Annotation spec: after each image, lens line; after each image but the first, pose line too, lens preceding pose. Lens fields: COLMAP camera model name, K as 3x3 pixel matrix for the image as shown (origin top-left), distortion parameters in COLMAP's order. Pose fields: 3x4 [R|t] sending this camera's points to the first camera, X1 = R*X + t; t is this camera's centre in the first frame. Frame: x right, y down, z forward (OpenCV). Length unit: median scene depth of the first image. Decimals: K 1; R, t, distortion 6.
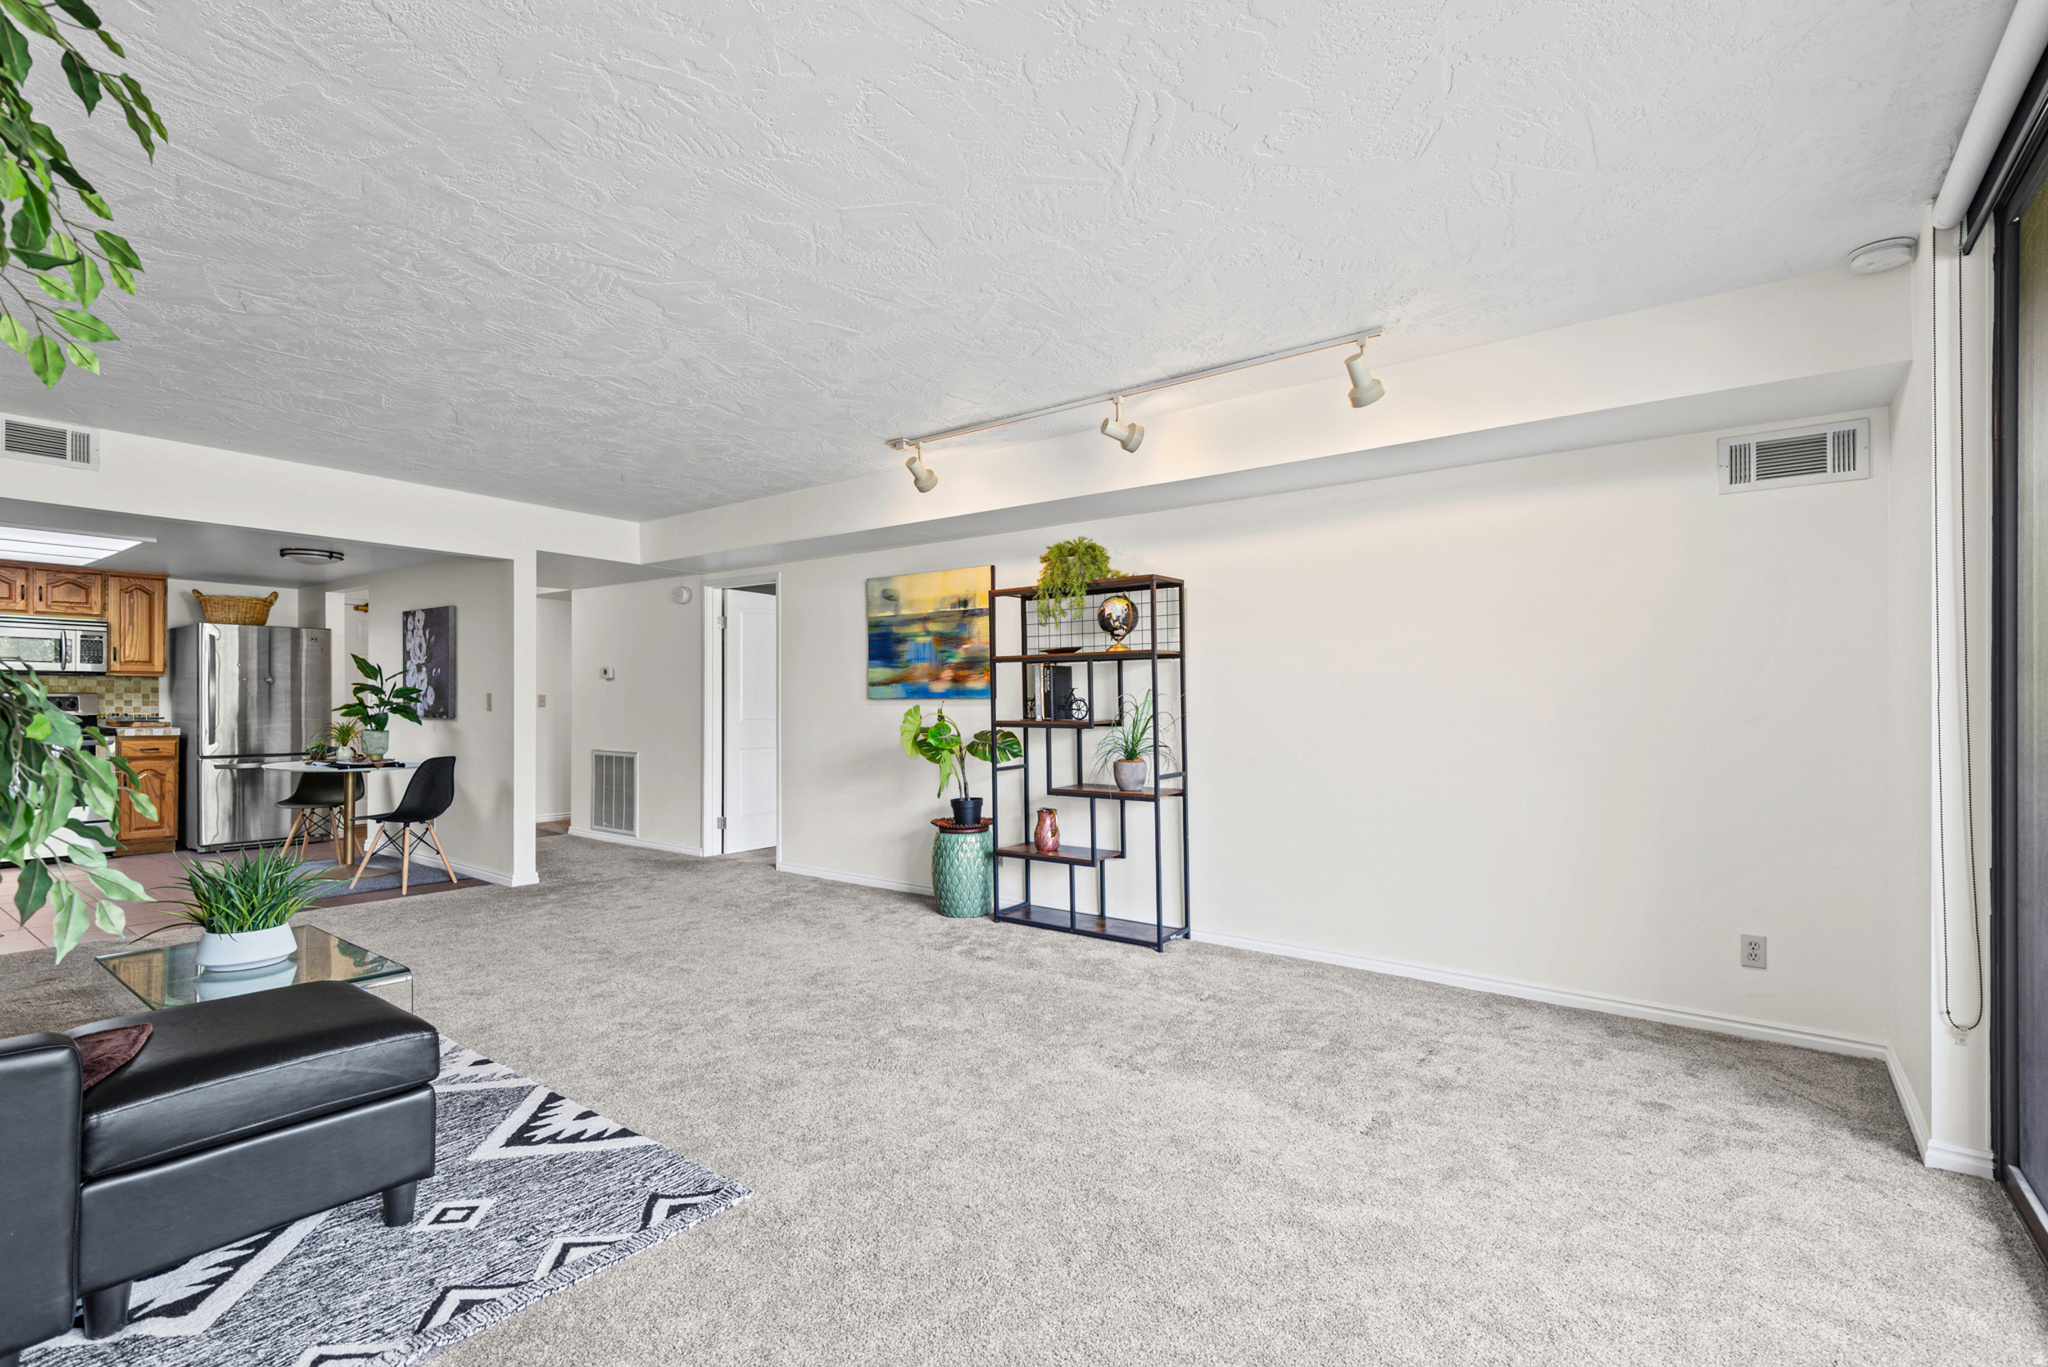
lens RADIAL K [[932.9, 0, 1030.7], [0, 932.9, 712.6], [0, 0, 1]] dist [0.020328, -0.008680]
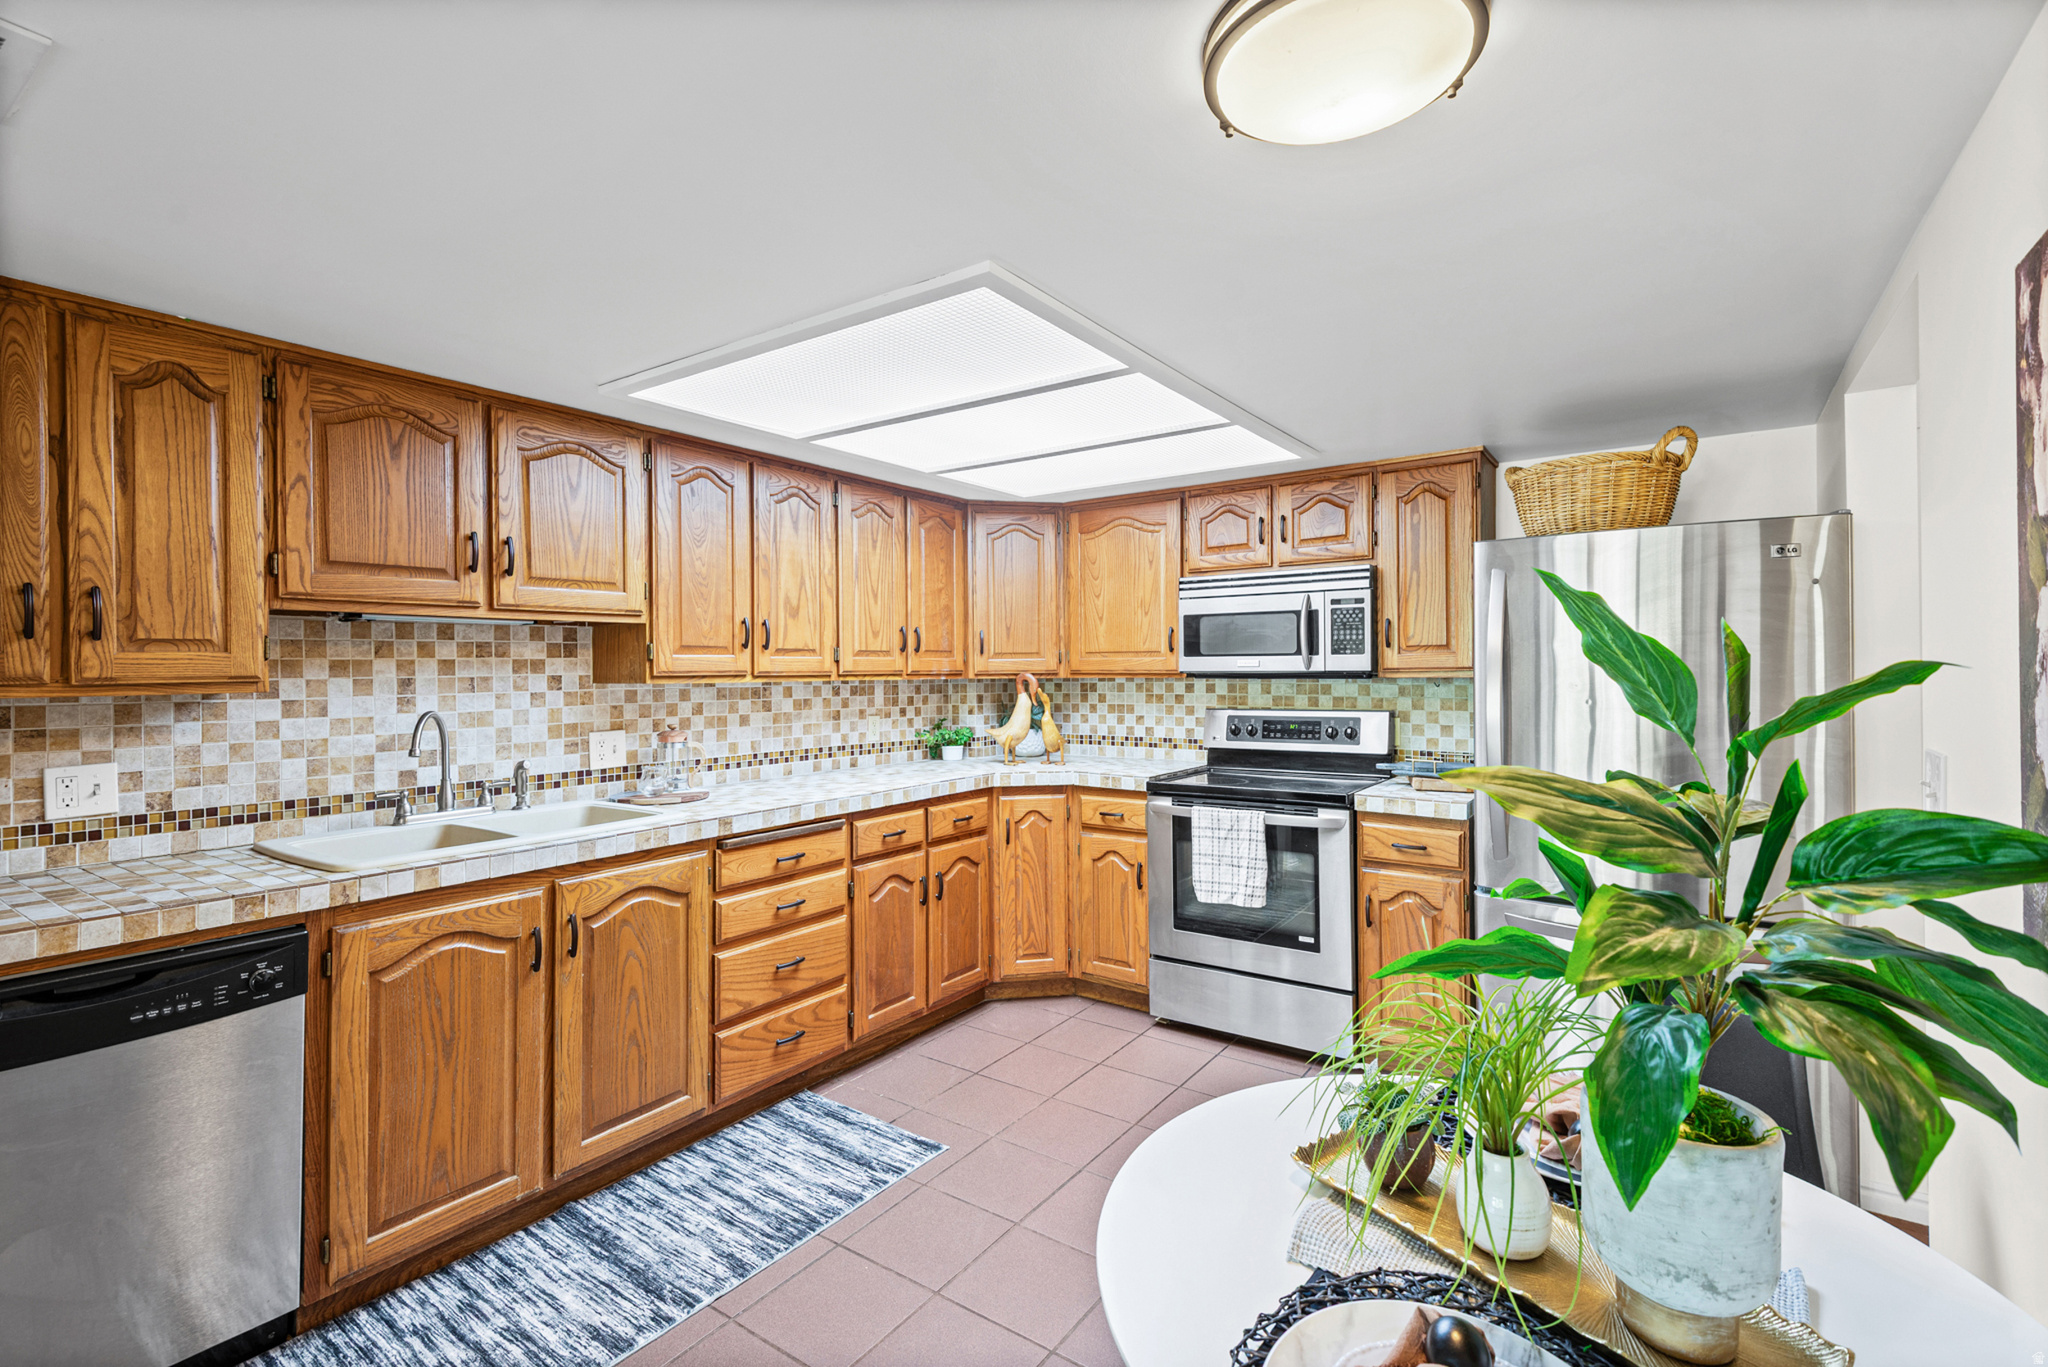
lens RADIAL K [[932.9, 0, 1023.8], [0, 932.9, 670.4], [0, 0, 1]] dist [0.020328, -0.008680]
pose [[0.032266, -0.008406, -0.999444, -0.513494], [-0.002582, 0.999961, -0.008493, -0.039552], [0.999476, 0.002855, 0.032243, 0.821495]]
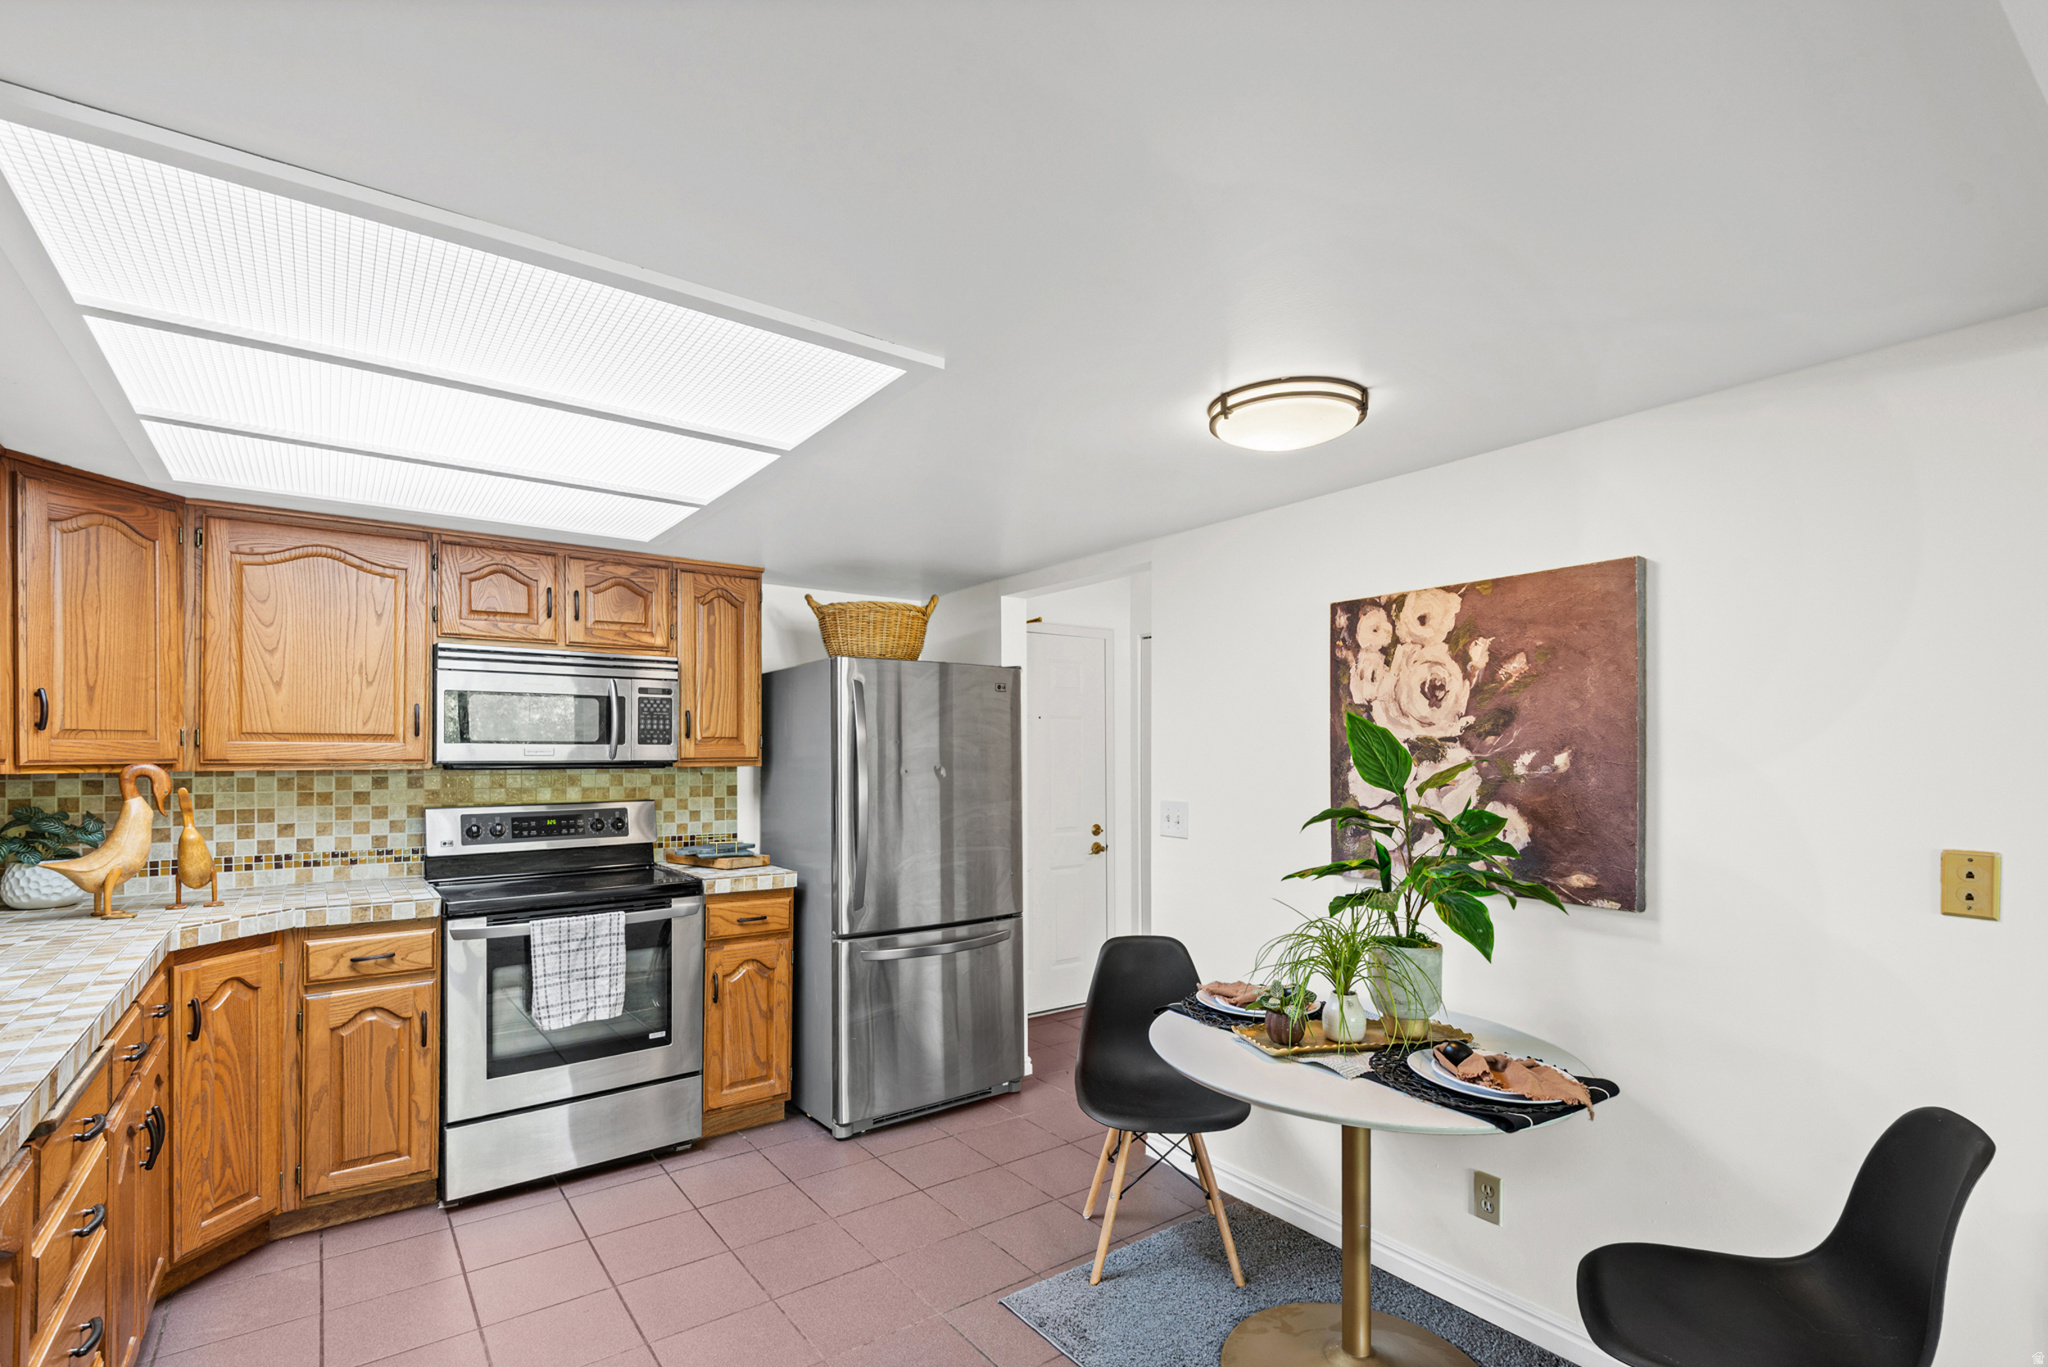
lens RADIAL K [[932.9, 0, 1050.8], [0, 932.9, 748.2], [0, 0, 1]] dist [0.020328, -0.008680]
pose [[0.965280, -0.010433, -0.261009, -0.670716], [0.005947, 0.999821, -0.017971, -0.040336], [0.261150, 0.015795, 0.965169, 0.582694]]
